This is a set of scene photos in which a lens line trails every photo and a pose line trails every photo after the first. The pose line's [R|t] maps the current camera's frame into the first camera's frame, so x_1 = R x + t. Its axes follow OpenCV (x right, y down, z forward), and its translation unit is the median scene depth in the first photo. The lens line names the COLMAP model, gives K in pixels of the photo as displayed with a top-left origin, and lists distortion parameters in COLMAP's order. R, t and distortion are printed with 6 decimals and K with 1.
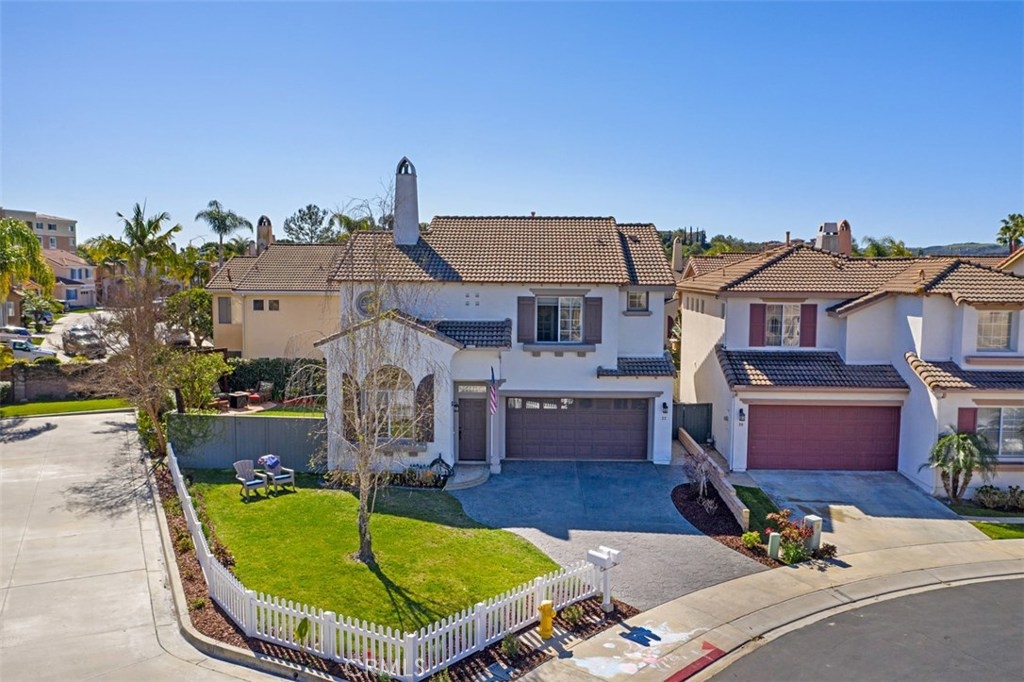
lens RADIAL K [[811.0, 0, 512.0], [0, 811.0, 341.0], [0, 0, 1]] dist [-0.018396, 0.012965]
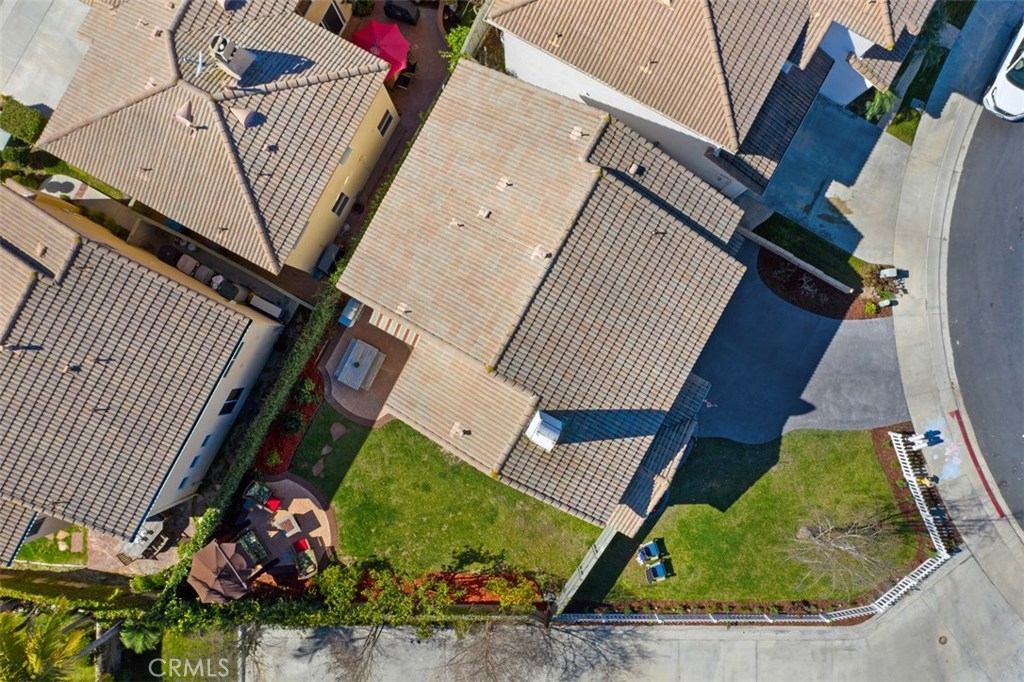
lens RADIAL K [[811.0, 0, 512.0], [0, 811.0, 341.0], [0, 0, 1]] dist [-0.018396, 0.012965]
pose [[0.452973, -0.891522, 0.001984, -0.076042], [0.090139, 0.048012, 0.994771, -1.156524], [-0.886956, -0.450426, 0.102109, 1.157808]]
